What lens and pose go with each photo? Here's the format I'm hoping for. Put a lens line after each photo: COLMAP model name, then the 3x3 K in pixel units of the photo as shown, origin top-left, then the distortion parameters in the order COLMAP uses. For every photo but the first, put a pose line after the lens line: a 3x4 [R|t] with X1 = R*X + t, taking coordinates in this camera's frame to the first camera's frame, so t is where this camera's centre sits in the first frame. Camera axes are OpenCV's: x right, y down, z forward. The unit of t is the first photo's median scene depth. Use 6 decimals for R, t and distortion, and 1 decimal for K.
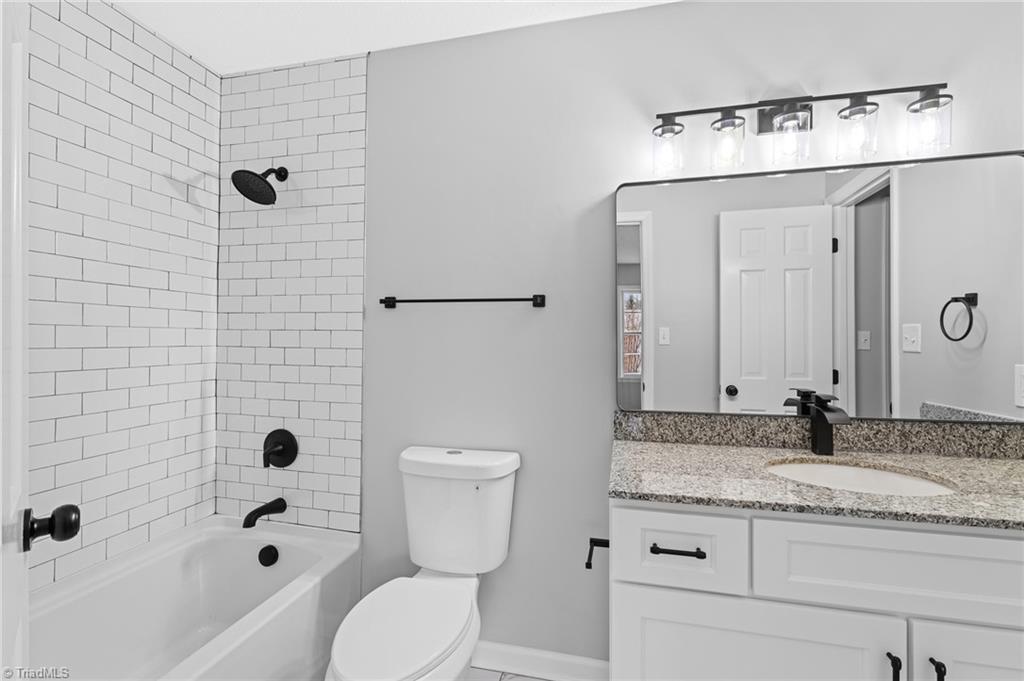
lens RADIAL K [[453.4, 0, 498.7], [0, 453.4, 335.5], [0, 0, 1]] dist [-0.001586, -0.000152]
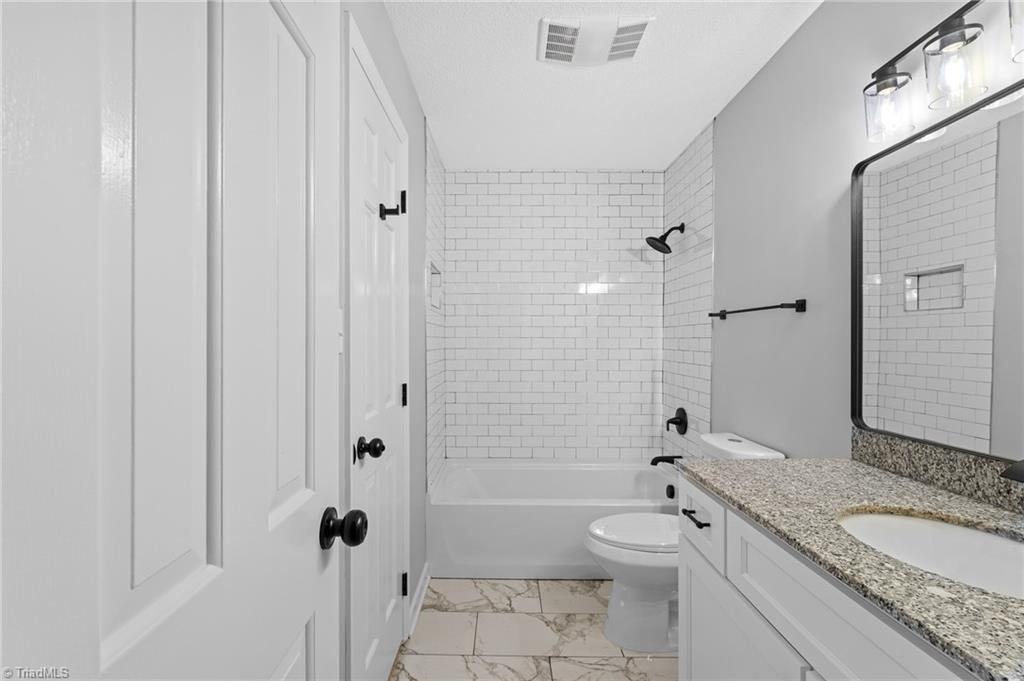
lens RADIAL K [[453.4, 0, 498.7], [0, 453.4, 335.5], [0, 0, 1]] dist [-0.001586, -0.000152]
pose [[0.238450, -0.019641, -0.970956, 0.981342], [0.008165, 0.999801, -0.018219, 0.001724], [0.971121, -0.003583, 0.238562, 0.134209]]
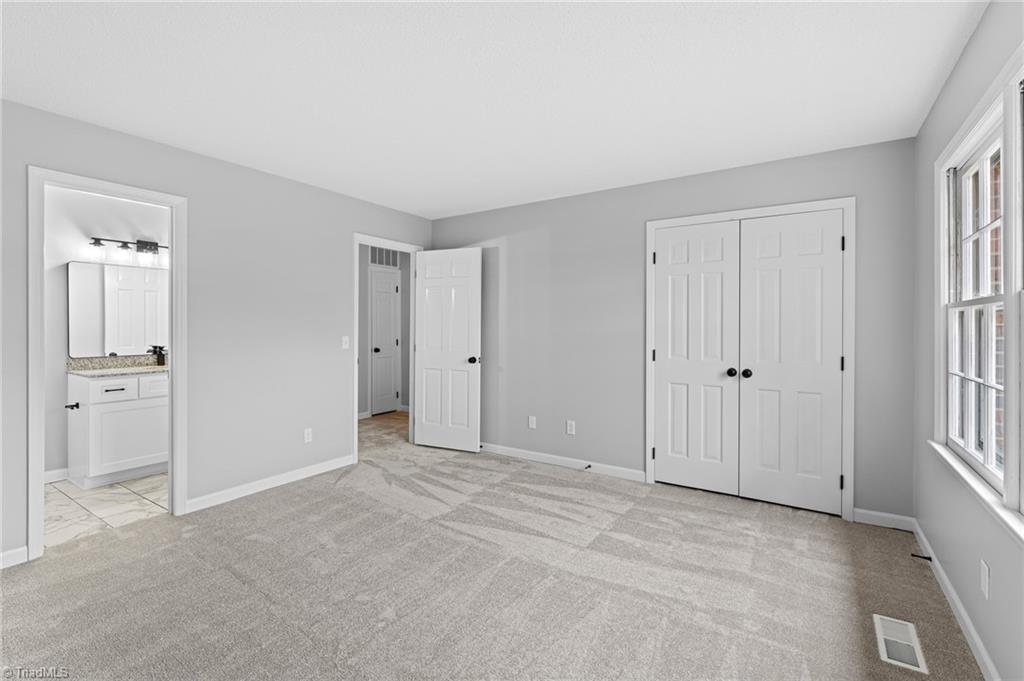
lens RADIAL K [[463.5, 0, 512.9], [0, 463.5, 327.1], [0, 0, 1]] dist [-0.000338, 0.000041]
pose [[0.321537, -0.008312, 0.946861, -1.279859], [-0.006063, 0.999923, 0.010837, -0.034894], [-0.946878, -0.009225, 0.321462, -1.947393]]
